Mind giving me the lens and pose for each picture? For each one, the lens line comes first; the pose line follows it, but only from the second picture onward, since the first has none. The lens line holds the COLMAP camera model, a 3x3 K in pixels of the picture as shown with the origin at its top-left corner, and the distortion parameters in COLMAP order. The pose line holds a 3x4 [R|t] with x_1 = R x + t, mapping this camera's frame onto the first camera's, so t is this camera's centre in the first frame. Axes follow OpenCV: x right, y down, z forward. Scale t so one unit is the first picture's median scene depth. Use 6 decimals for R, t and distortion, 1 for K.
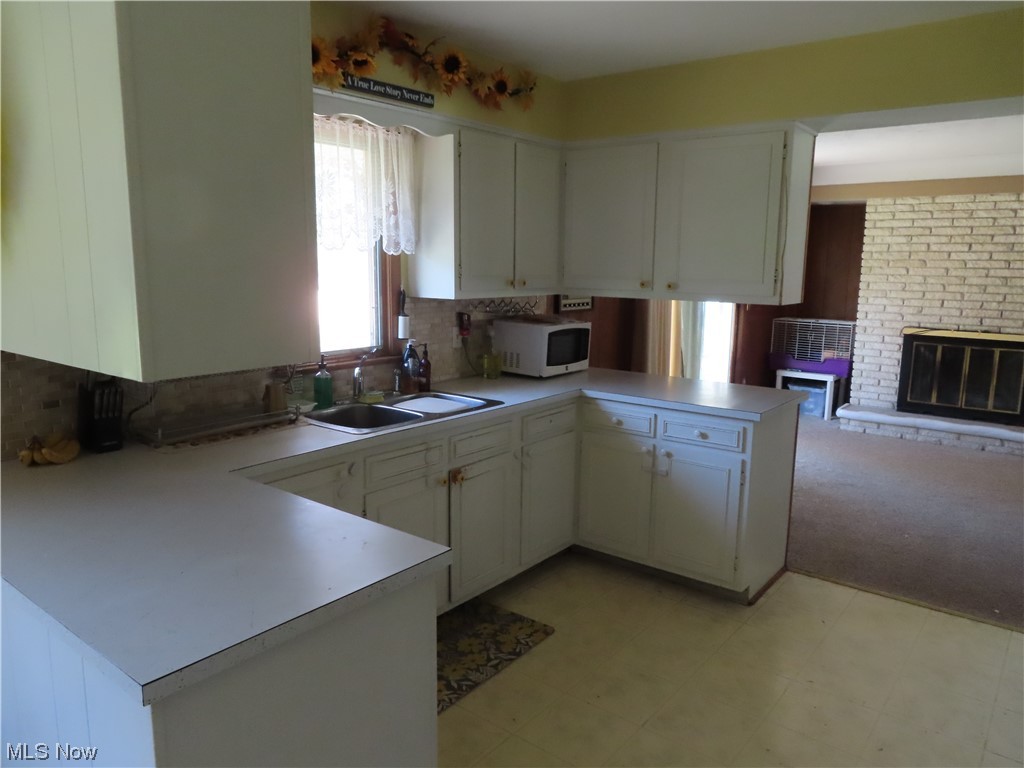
lens RADIAL K [[721.8, 0, 507.4], [0, 721.8, 391.5], [0, 0, 1]] dist [-0.007238, 0.000343]
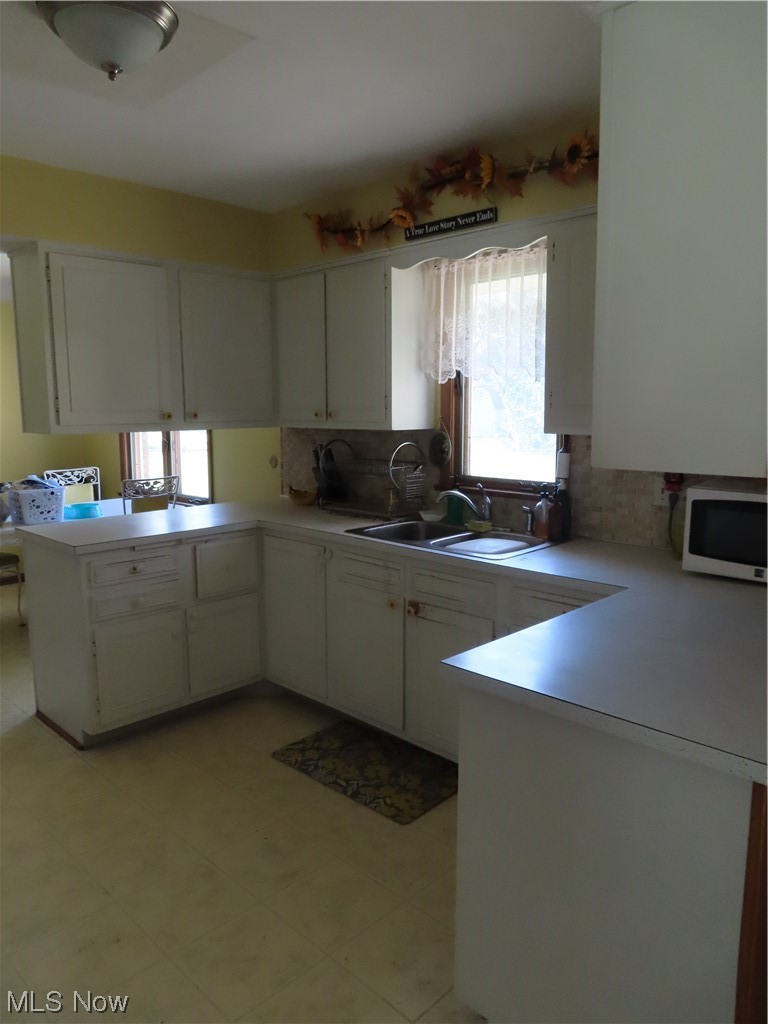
lens RADIAL K [[737.1, 0, 384.0], [0, 737.1, 512.0], [0, 0, 1]] dist [0.059569, 0.000281]
pose [[-0.104653, 0.145294, -0.983838, 0.921911], [-0.170070, 0.972083, 0.161649, -0.169563], [0.979859, 0.184238, -0.077021, 1.036058]]
